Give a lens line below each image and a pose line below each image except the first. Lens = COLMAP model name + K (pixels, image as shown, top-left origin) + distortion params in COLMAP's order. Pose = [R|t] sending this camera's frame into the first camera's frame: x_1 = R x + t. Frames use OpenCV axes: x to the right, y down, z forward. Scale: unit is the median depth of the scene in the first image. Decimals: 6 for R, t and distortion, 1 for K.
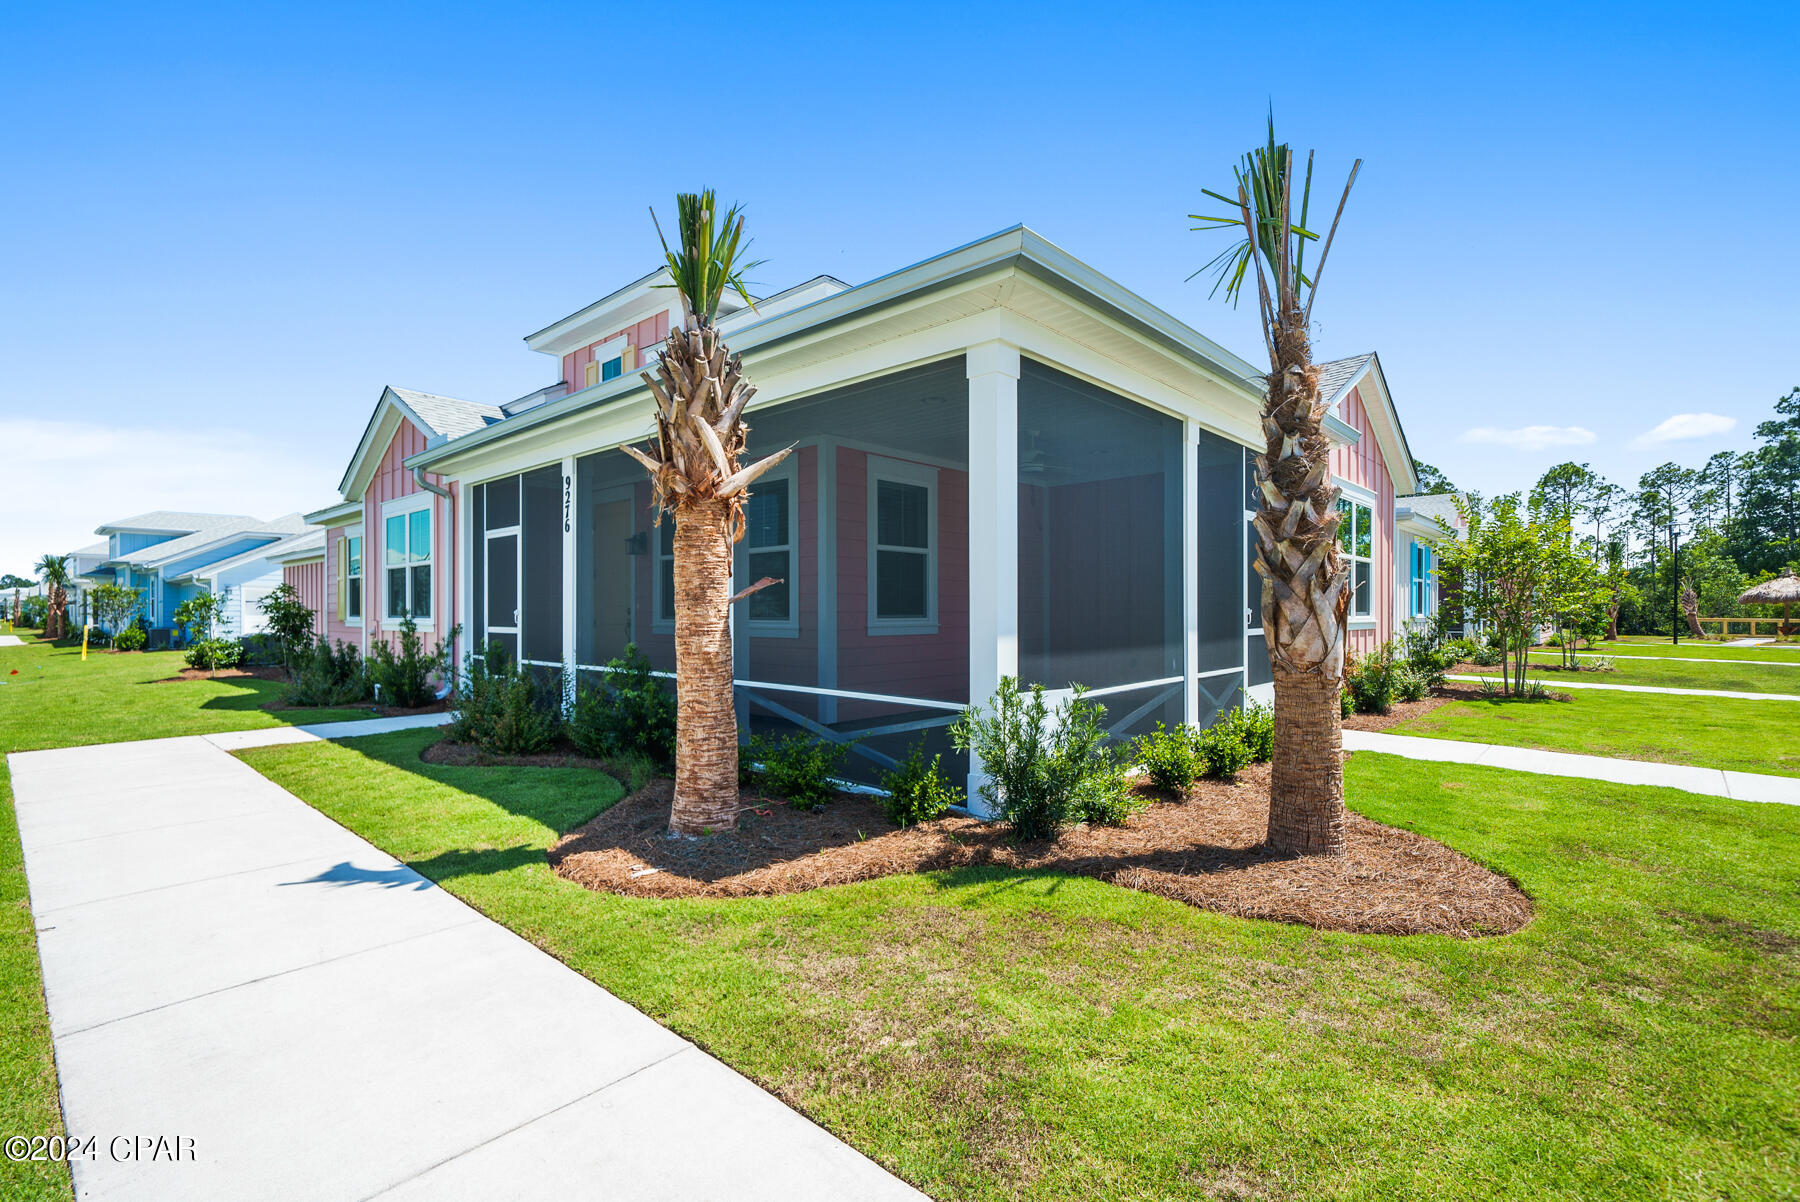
lens RADIAL K [[815.6, 0, 897.0], [0, 815.6, 610.4], [0, 0, 1]] dist [0.011555, 0.000906]
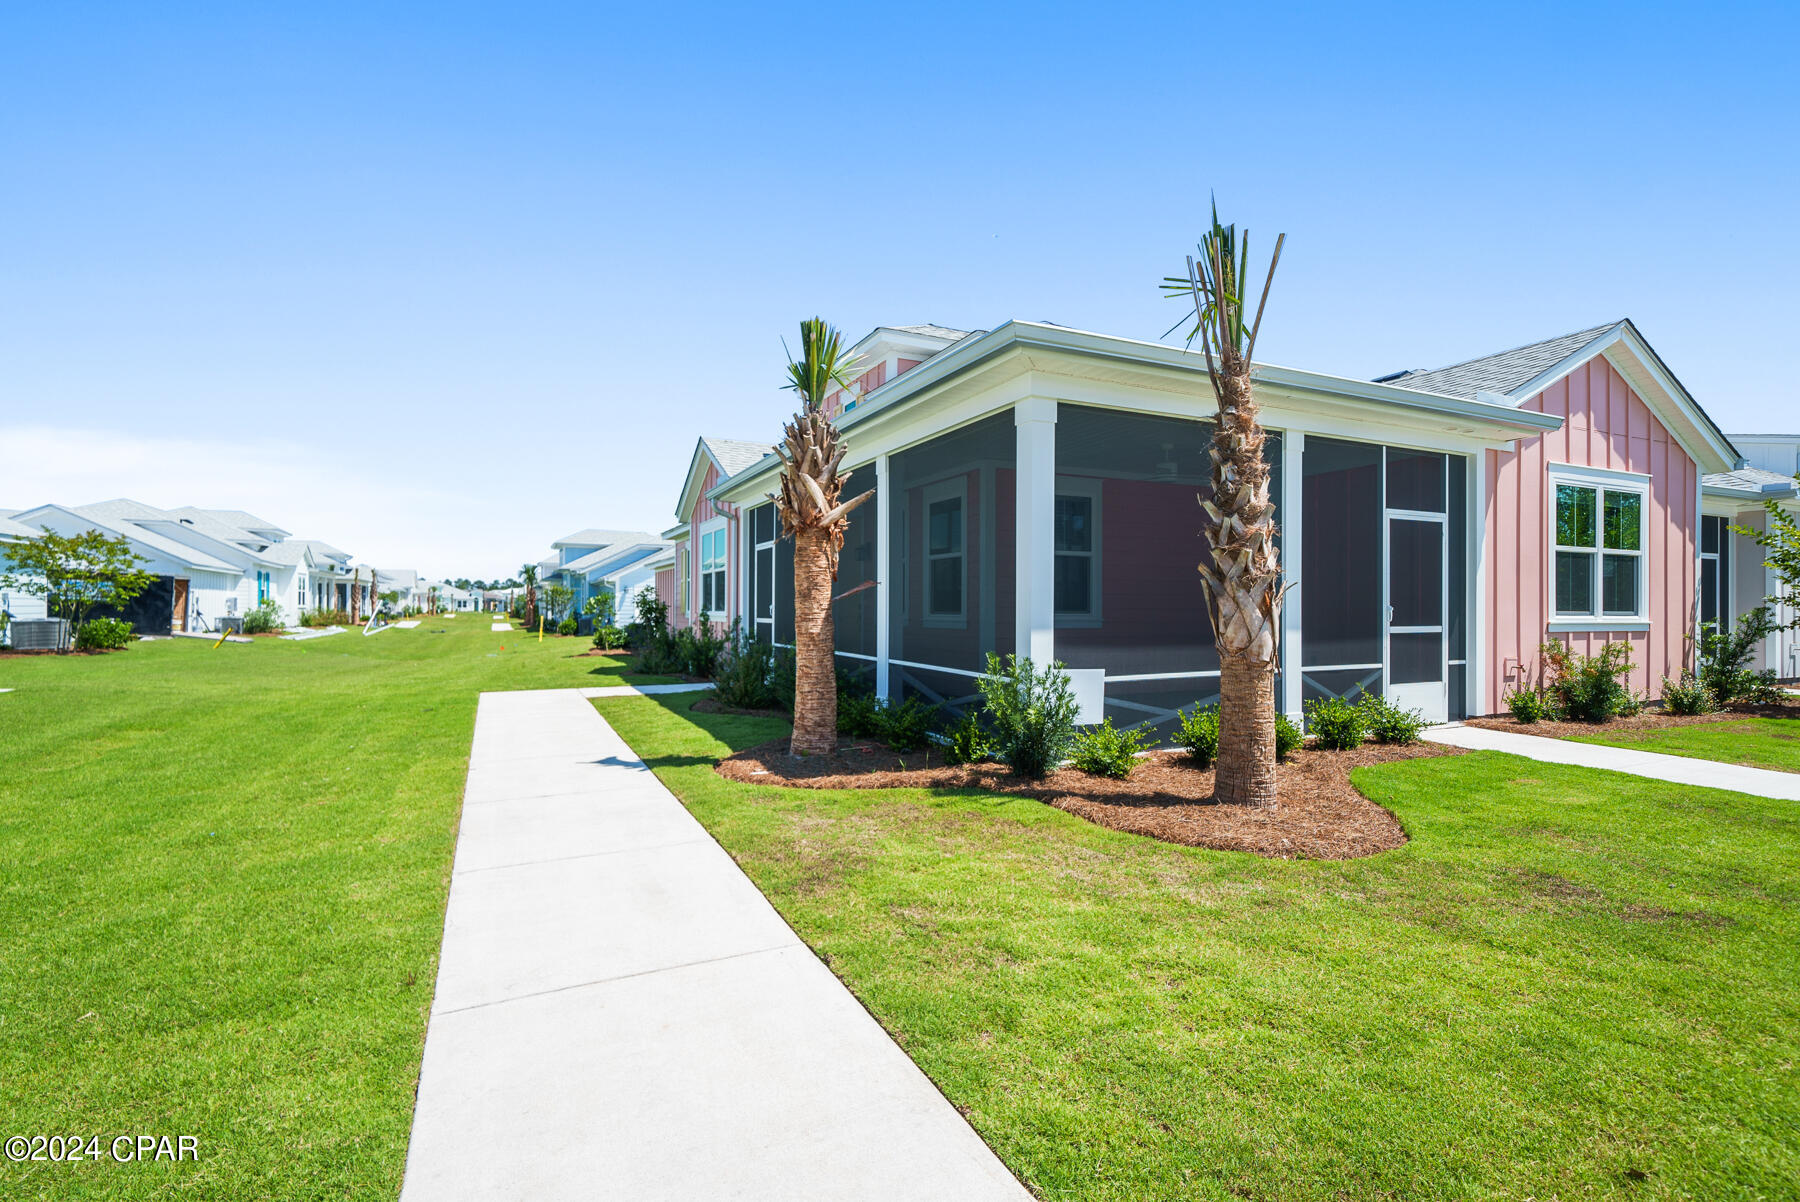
lens RADIAL K [[815.6, 0, 893.3], [0, 815.6, 603.2], [0, 0, 1]] dist [0.011555, 0.000906]
pose [[0.928221, 0.003024, -0.372017, 0.435022], [-0.005267, 0.999974, -0.005015, 0.004536], [0.371992, 0.006614, 0.928212, -0.299507]]
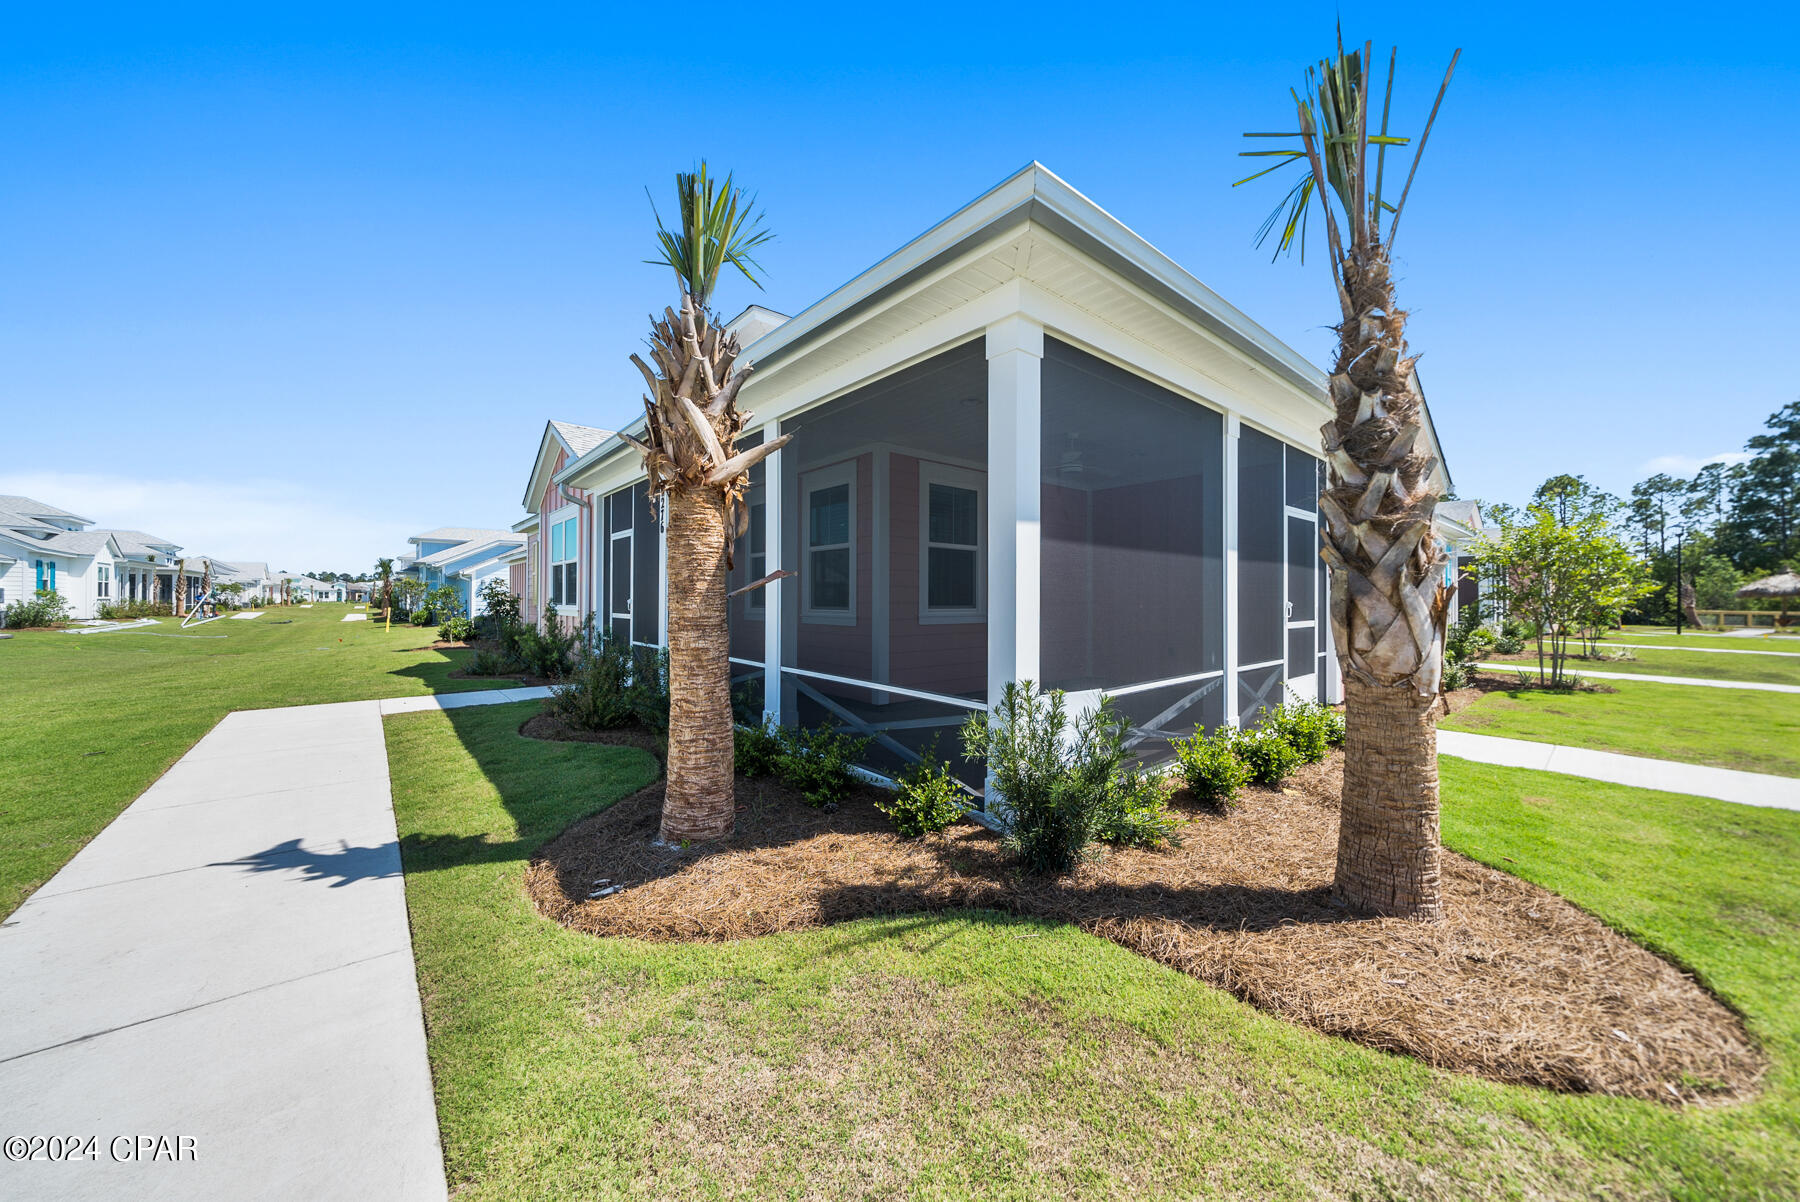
lens RADIAL K [[633.0, 0, 899.9], [0, 633.0, 596.3], [0, 0, 1]] dist [-0.005719, -0.000264]
pose [[0.992082, 0.004862, -0.125495, 0.089379], [-0.005425, 0.999977, -0.004142, -0.006692], [0.125472, 0.004790, 0.992086, 0.294351]]
